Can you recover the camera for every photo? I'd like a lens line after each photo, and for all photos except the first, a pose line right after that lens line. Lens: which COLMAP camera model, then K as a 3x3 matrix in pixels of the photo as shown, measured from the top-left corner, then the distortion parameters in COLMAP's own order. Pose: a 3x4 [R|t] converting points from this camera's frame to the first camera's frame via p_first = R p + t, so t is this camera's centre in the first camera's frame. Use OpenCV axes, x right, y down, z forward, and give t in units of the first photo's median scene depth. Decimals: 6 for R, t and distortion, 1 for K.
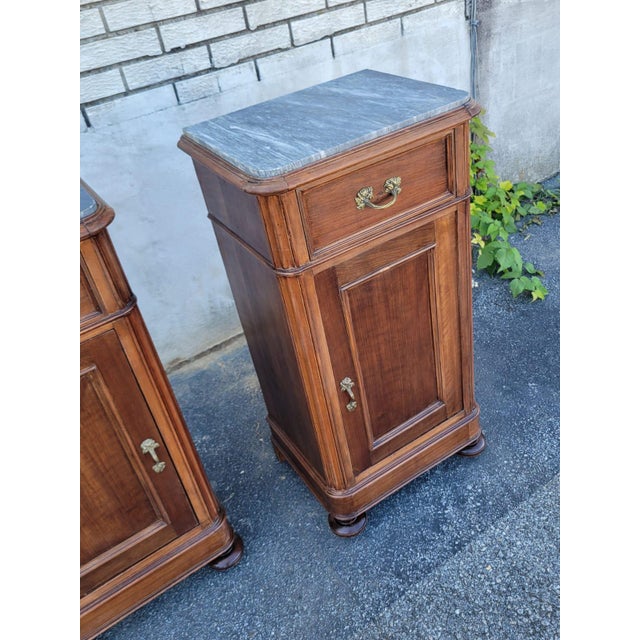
lens RADIAL K [[592.9, 0, 326.8], [0, 592.9, 317.3], [0, 0, 1]] dist [0.033206, 0.000000]
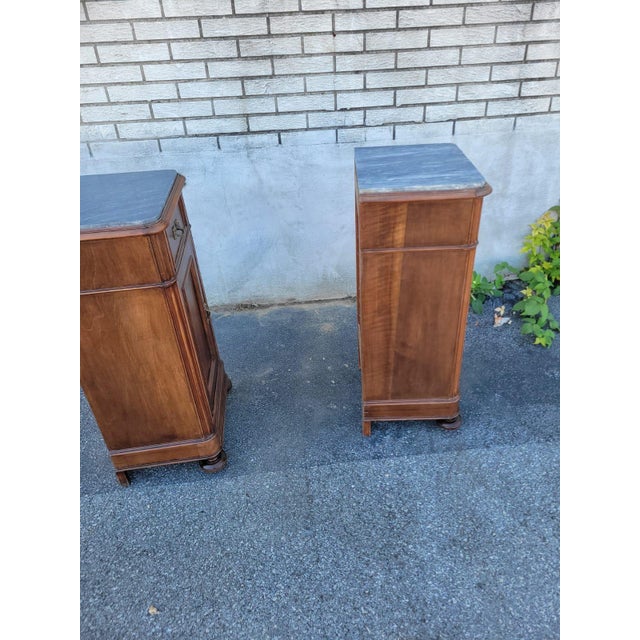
lens RADIAL K [[481.1, 0, 324.9], [0, 481.1, 315.0], [0, 0, 1]] dist [0.053066, -0.037712]
pose [[0.875524, 0.338918, -0.344373, 0.393507], [-0.343360, 0.937869, 0.050064, 0.026282], [0.339945, 0.074411, 0.937497, -0.229914]]
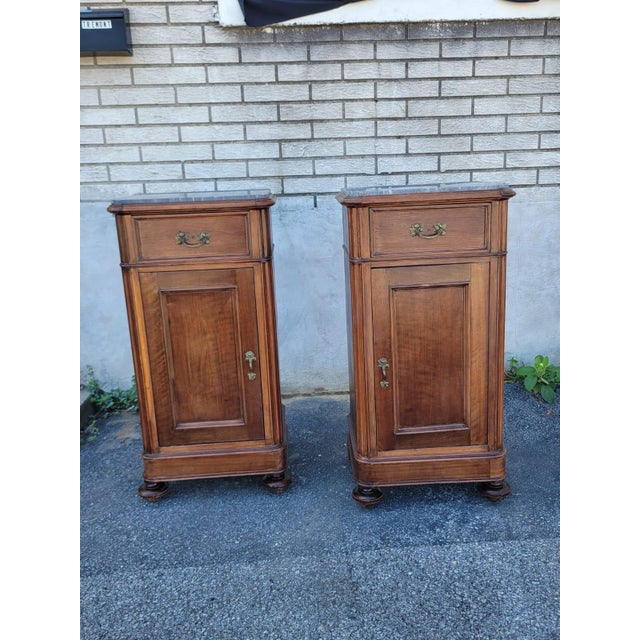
lens RADIAL K [[592.9, 0, 321.1], [0, 592.9, 316.9], [0, 0, 1]] dist [0.033206, 0.000000]
pose [[0.858284, 0.230437, -0.458526, 0.443213], [-0.364801, 0.902400, -0.229337, 0.328272], [0.360926, 0.364107, 0.858579, -0.251402]]
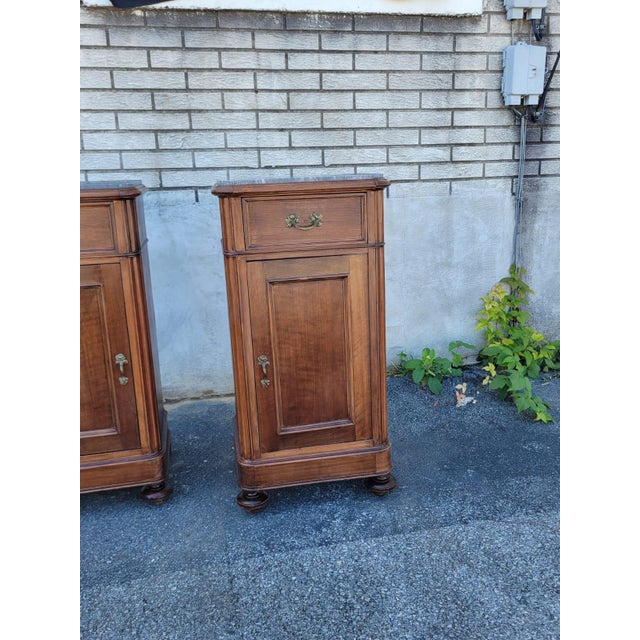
lens RADIAL K [[592.9, 0, 312.8], [0, 592.9, 317.9], [0, 0, 1]] dist [0.033206, 0.000000]
pose [[0.921068, 0.203786, -0.331820, 0.474547], [-0.302078, 0.911657, -0.278622, 0.307489], [0.245727, 0.356866, 0.901258, -0.184284]]
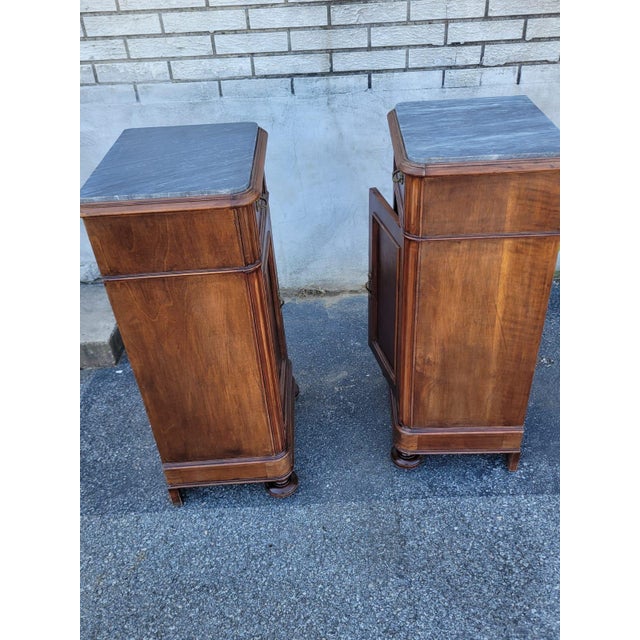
lens RADIAL K [[592.9, 0, 321.9], [0, 592.9, 326.5], [0, 0, 1]] dist [0.033206, 0.000000]
pose [[0.828616, 0.396803, -0.394896, 0.278640], [-0.379803, 0.916695, 0.124175, 0.047502], [0.411272, 0.047090, 0.910295, -0.251012]]
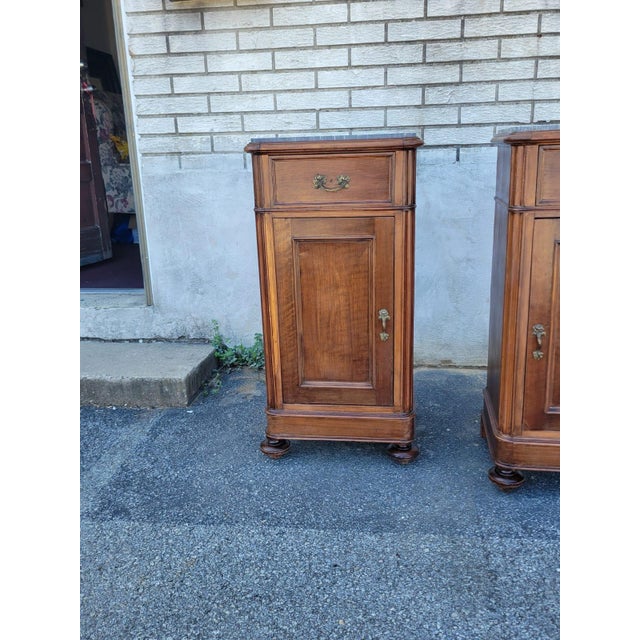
lens RADIAL K [[592.9, 0, 315.3], [0, 592.9, 327.6], [0, 0, 1]] dist [0.033206, 0.000000]
pose [[0.741140, 0.306344, -0.597381, 0.356960], [-0.449389, 0.887443, -0.102443, 0.370490], [0.498759, 0.344381, 0.795387, -0.174387]]
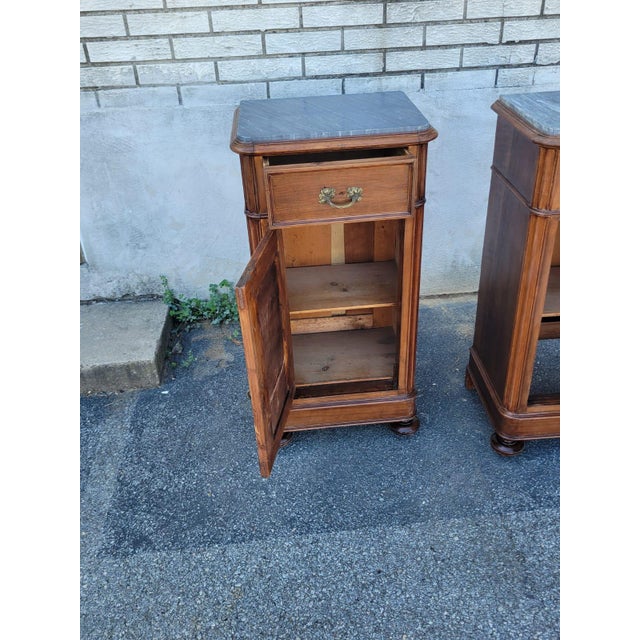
lens RADIAL K [[592.9, 0, 319.5], [0, 592.9, 321.9], [0, 0, 1]] dist [0.033206, 0.000000]
pose [[0.870711, 0.349392, -0.346105, 0.036128], [-0.351531, 0.934325, 0.058837, 0.174750], [0.343932, 0.070436, 0.936349, -0.278215]]
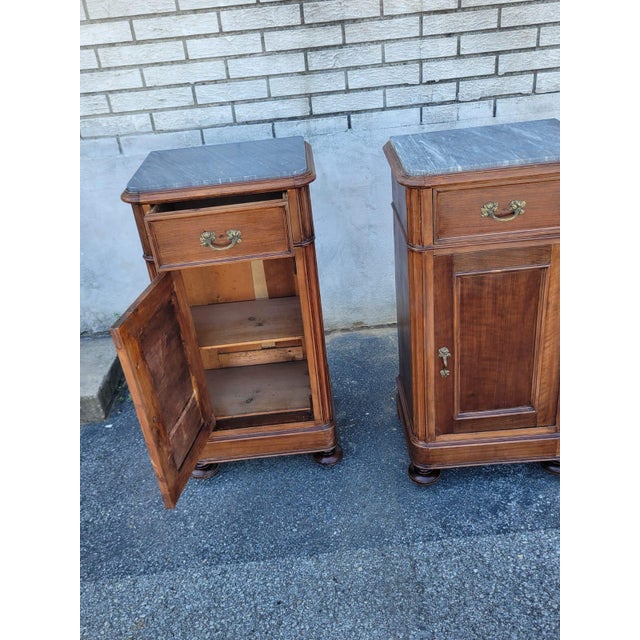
lens RADIAL K [[592.9, 0, 313.0], [0, 592.9, 317.4], [0, 0, 1]] dist [0.033206, 0.000000]
pose [[0.854159, 0.308318, -0.418750, 0.253971], [-0.325962, 0.944881, 0.030805, 0.078481], [0.405167, 0.110184, 0.907579, -0.229749]]
